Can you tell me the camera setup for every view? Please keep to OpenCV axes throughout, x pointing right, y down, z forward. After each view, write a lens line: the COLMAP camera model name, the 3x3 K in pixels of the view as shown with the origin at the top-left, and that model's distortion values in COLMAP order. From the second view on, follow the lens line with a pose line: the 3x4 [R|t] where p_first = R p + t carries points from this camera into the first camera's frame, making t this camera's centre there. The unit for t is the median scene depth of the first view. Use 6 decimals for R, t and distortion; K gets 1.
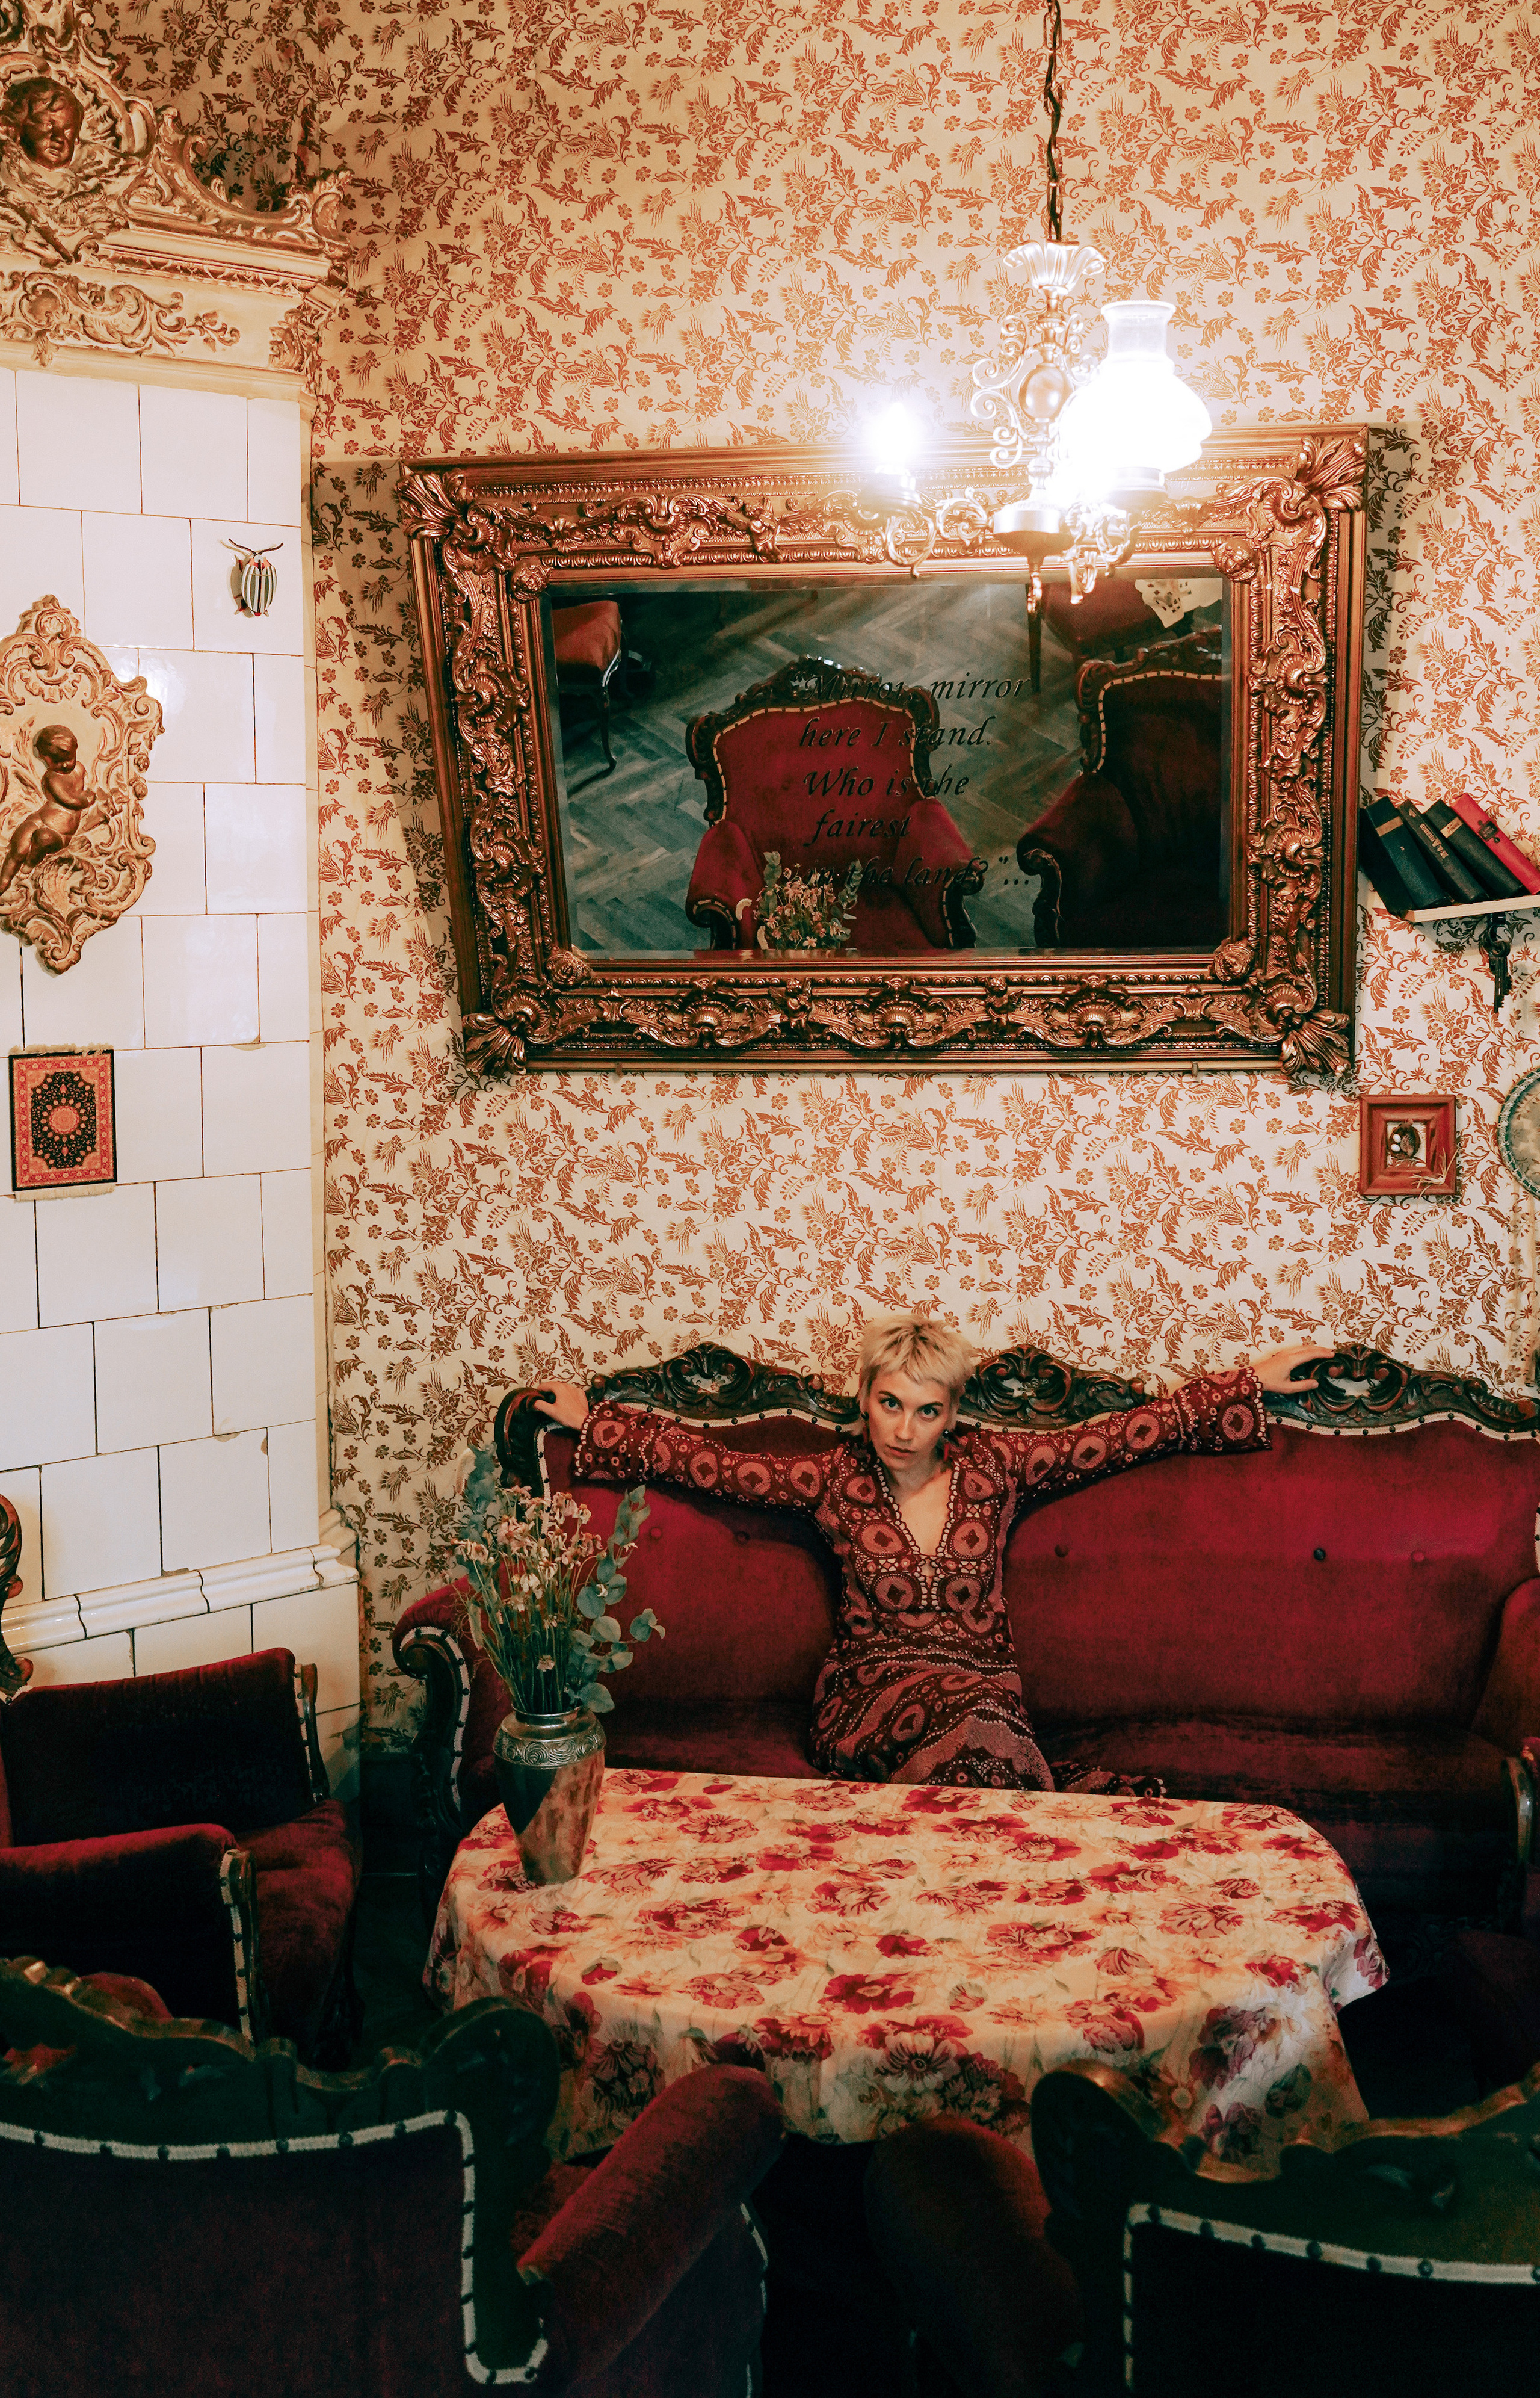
lens RADIAL K [[2680.4, 0, 770.0], [0, 2680.4, 1199.0], [0, 0, 1]] dist [-0.008773, 0.013846]
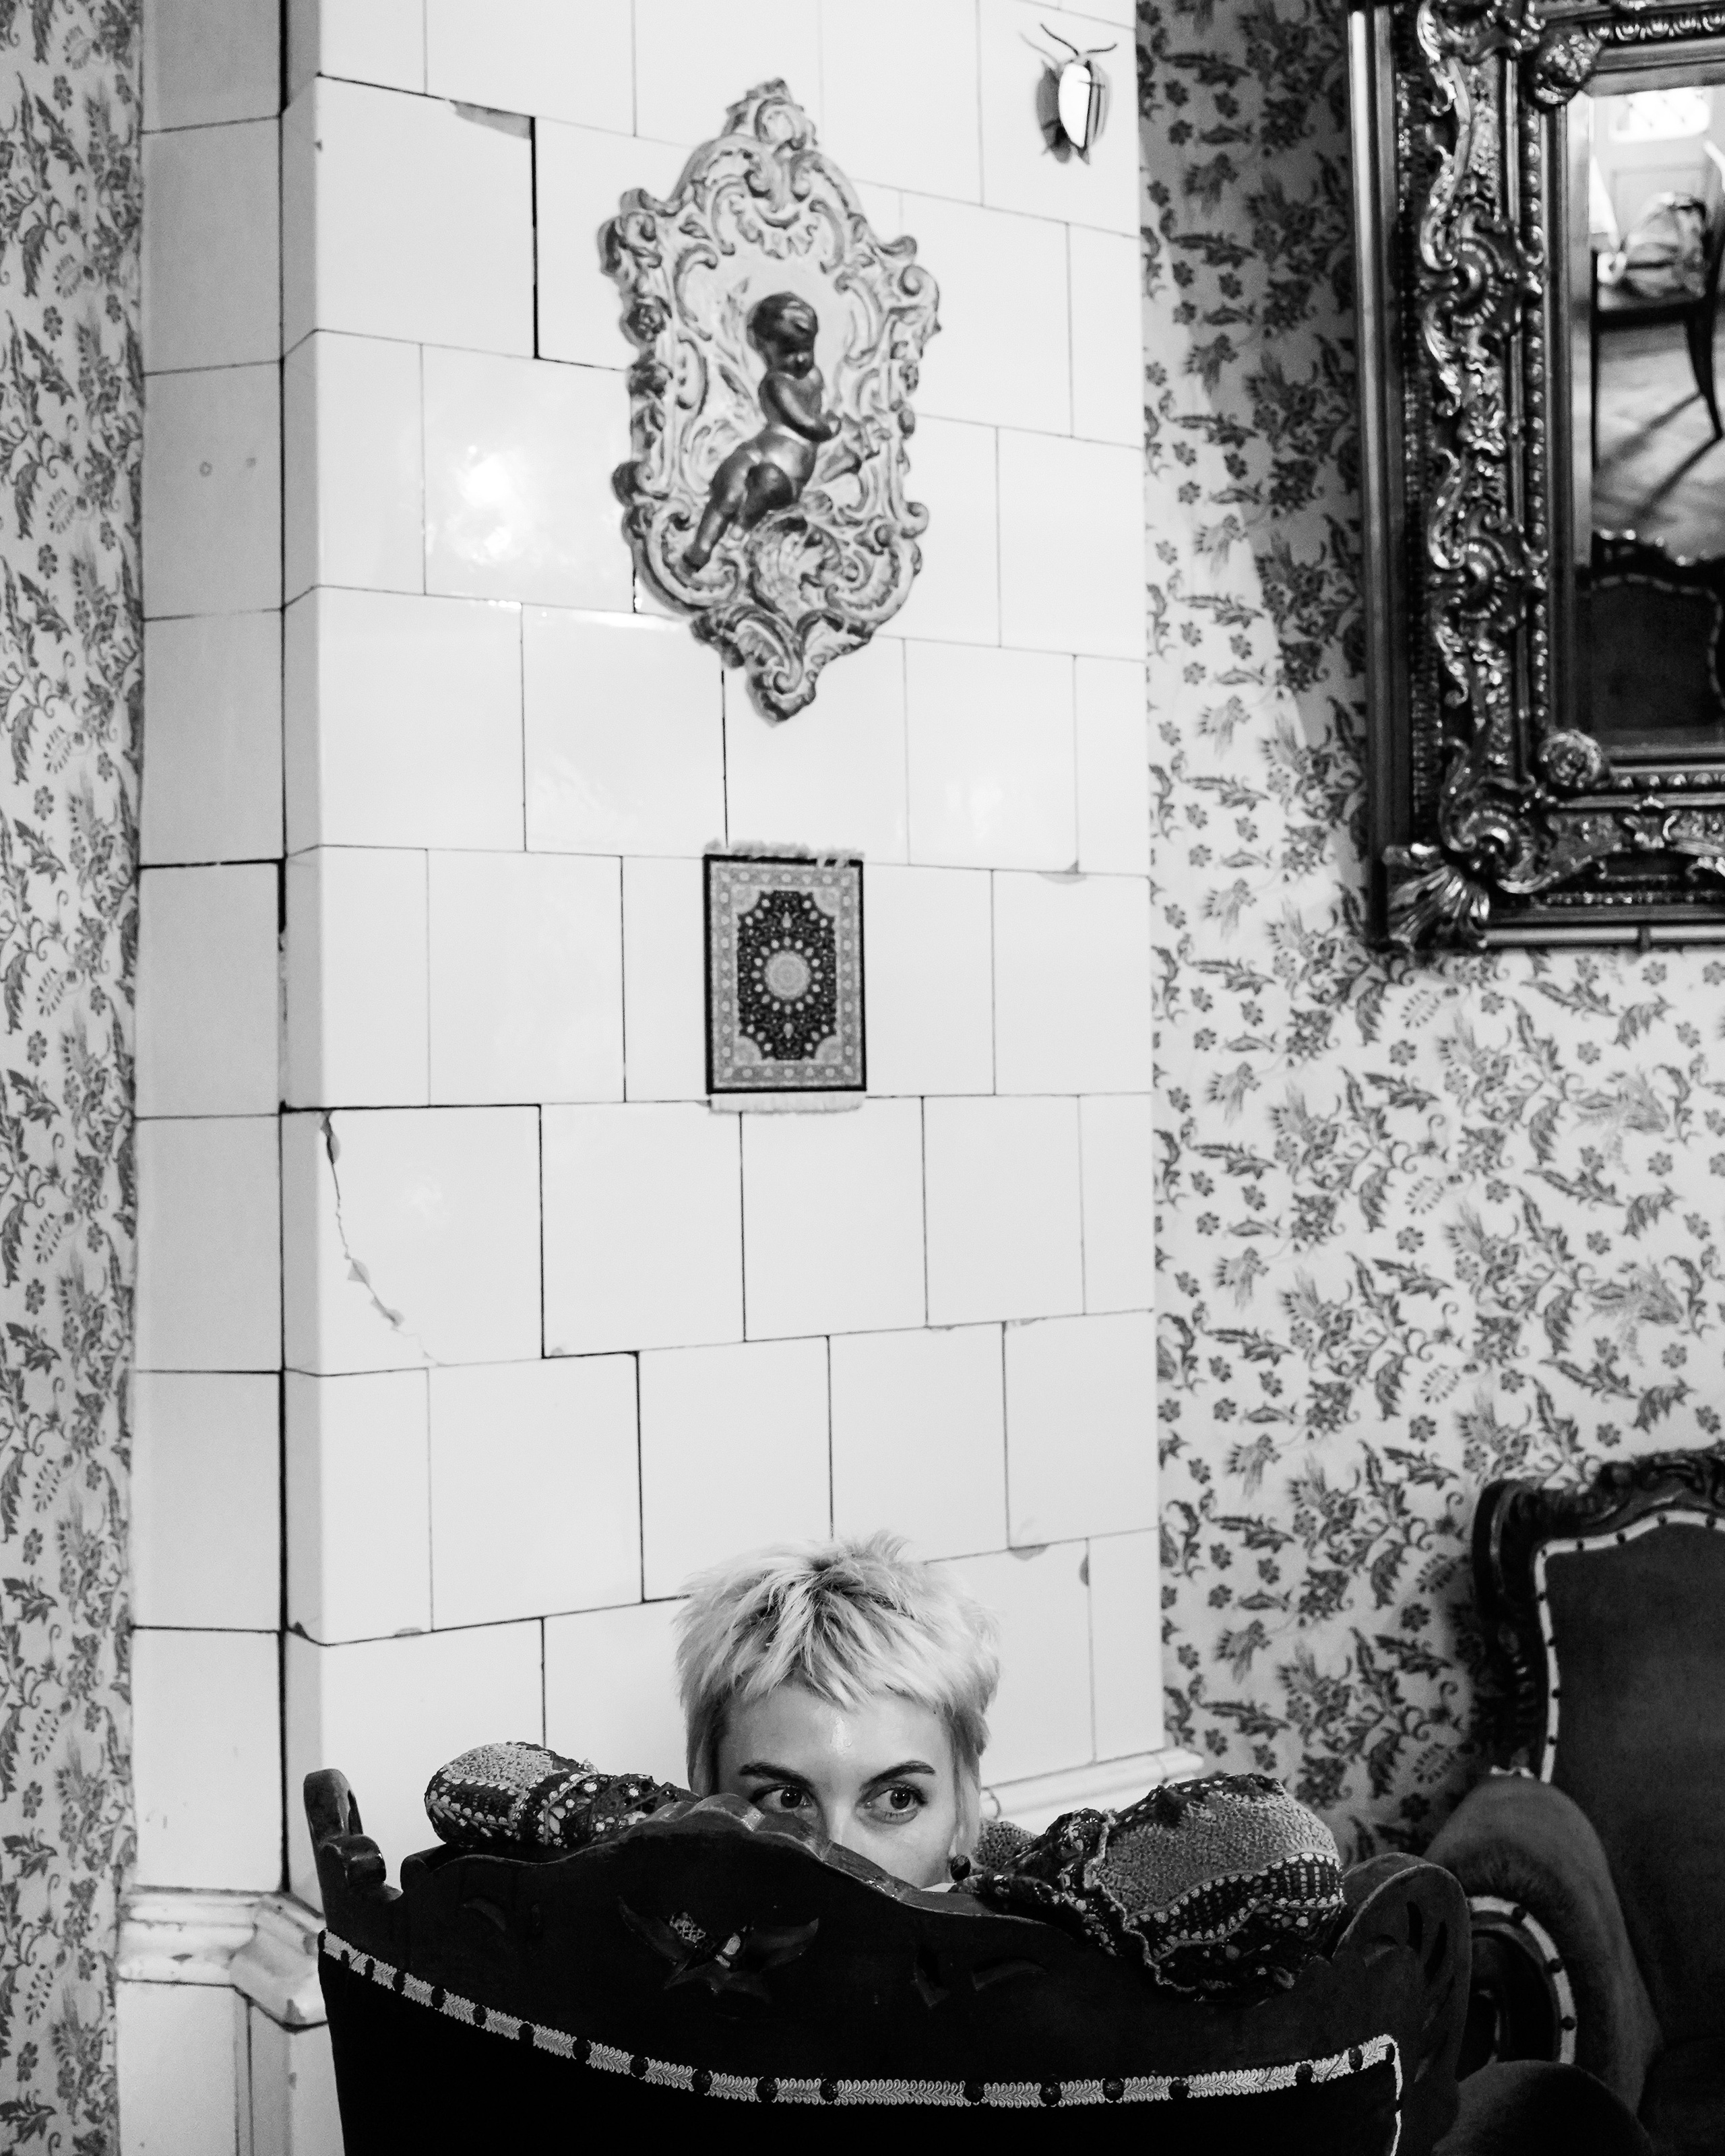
lens RADIAL K [[3195.0, 0, 862.5], [0, 3195.0, 1078.0], [0, 0, 1]] dist [-0.025251, 0.109452]
pose [[0.995652, -0.004934, -0.093024, -0.164543], [-0.004128, 0.995279, -0.096967, 0.051317], [0.093063, 0.096929, 0.990931, 0.296374]]
